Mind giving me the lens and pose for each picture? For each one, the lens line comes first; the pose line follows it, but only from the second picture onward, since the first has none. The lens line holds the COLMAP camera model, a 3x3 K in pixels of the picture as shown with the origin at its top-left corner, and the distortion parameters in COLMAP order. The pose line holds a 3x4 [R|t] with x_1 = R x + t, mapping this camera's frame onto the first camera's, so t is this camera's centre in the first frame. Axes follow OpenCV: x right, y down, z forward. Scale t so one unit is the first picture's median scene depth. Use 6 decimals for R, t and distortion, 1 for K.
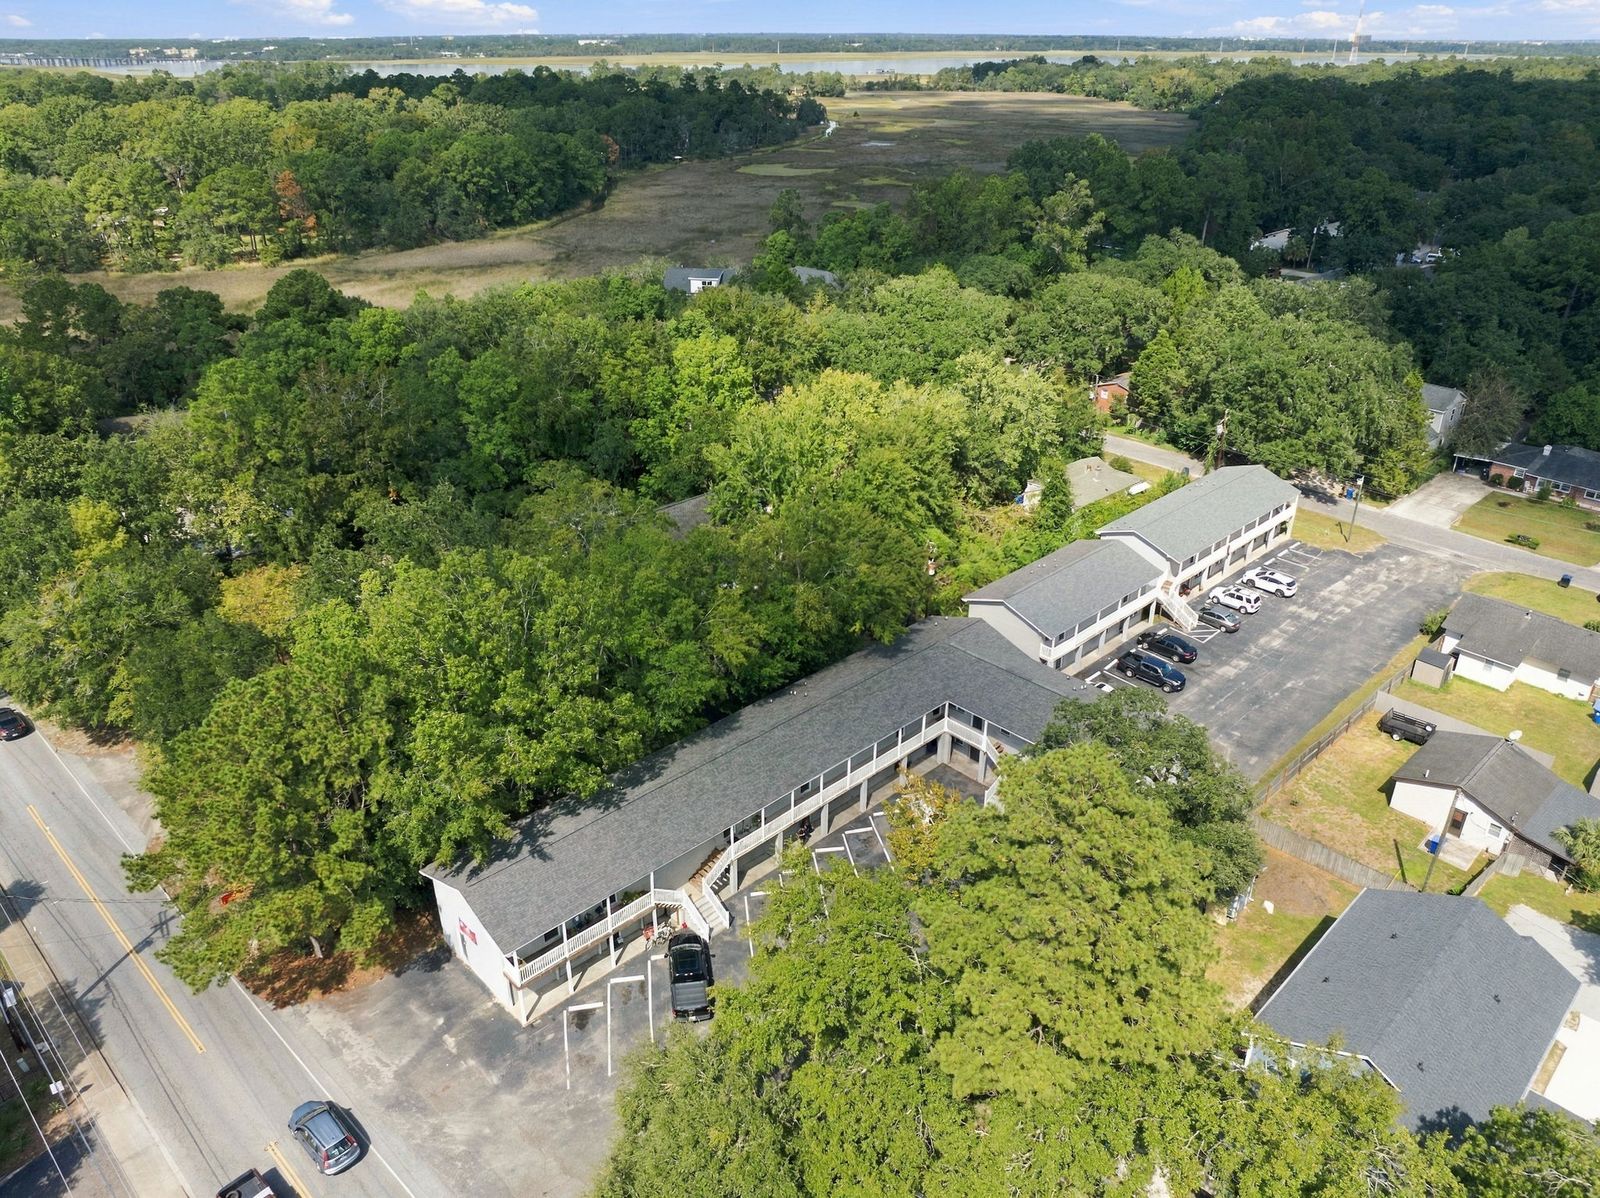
lens RADIAL K [[1130.2, 0, 795.1], [0, 1130.2, 602.7], [0, 0, 1]] dist [-0.042126, 0.009136]
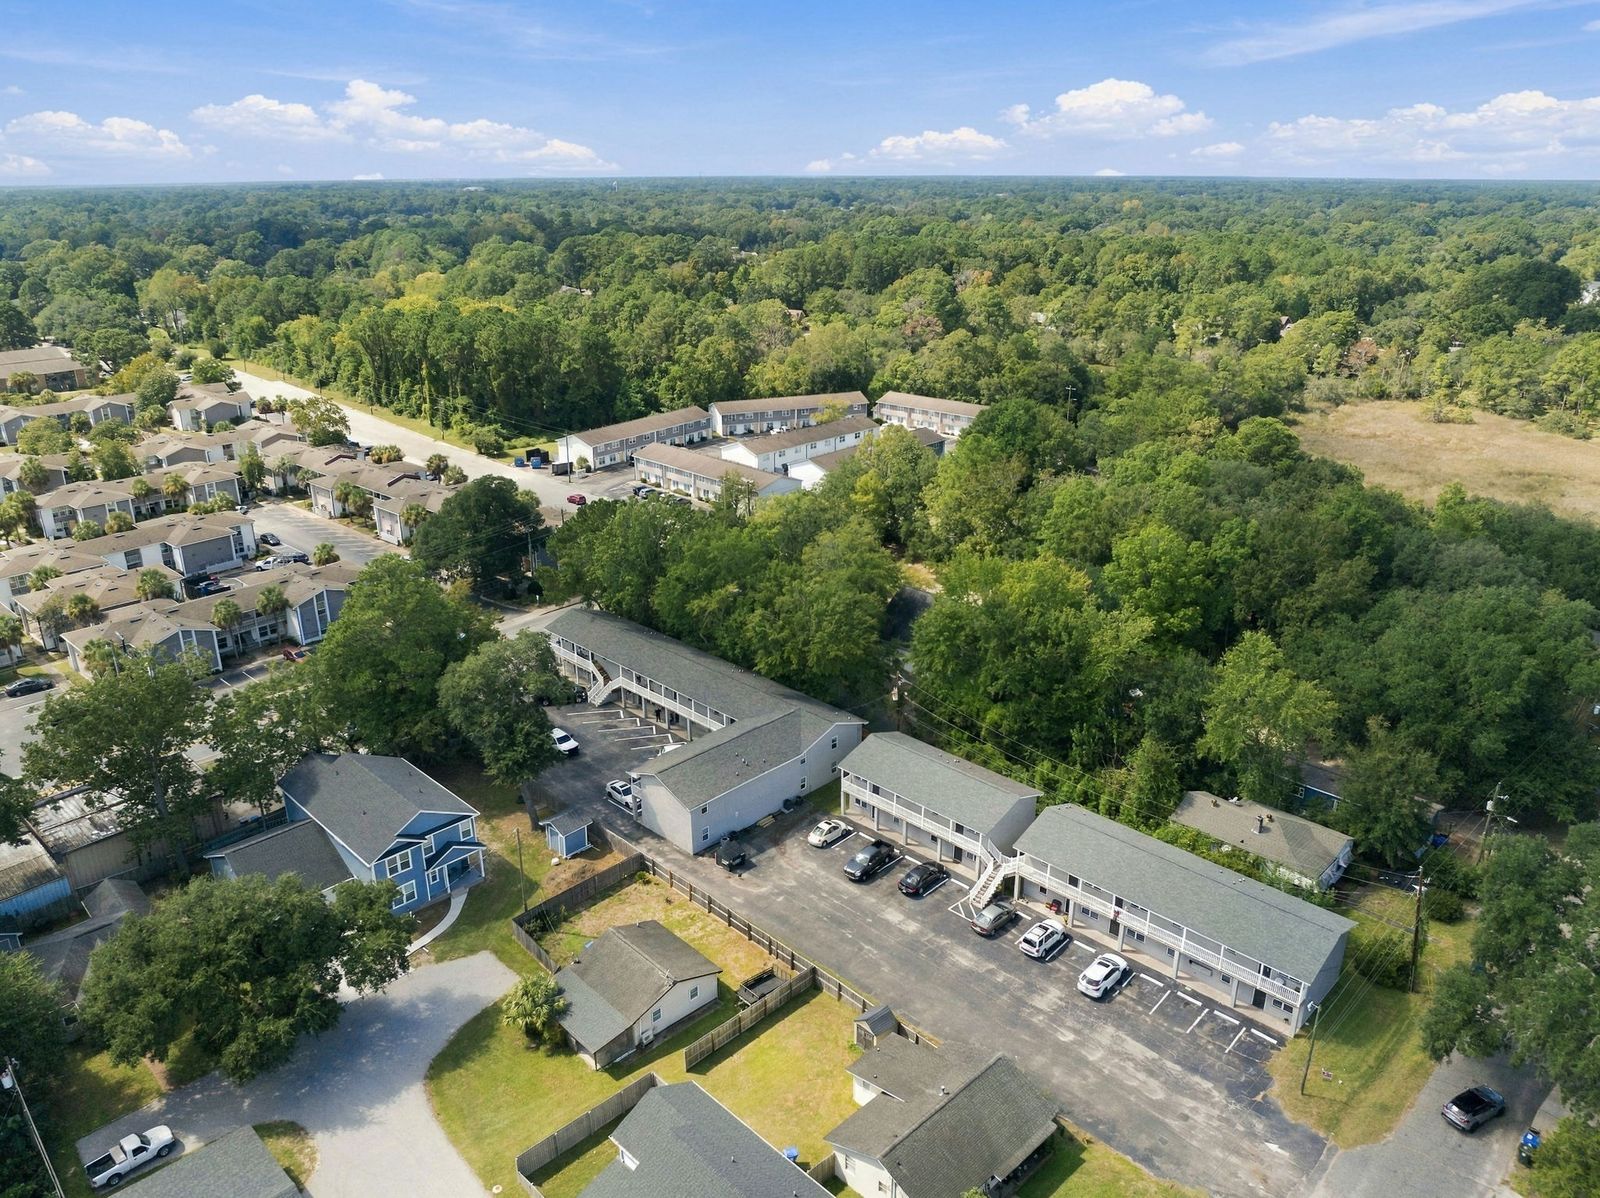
lens RADIAL K [[1130.2, 0, 794.7], [0, 1130.2, 604.1], [0, 0, 1]] dist [-0.042126, 0.009136]
pose [[0.023459, 0.358964, -0.933057, 1.058833], [-0.451354, 0.836582, 0.310500, -0.383833], [0.892037, 0.413854, 0.181645, 0.546943]]
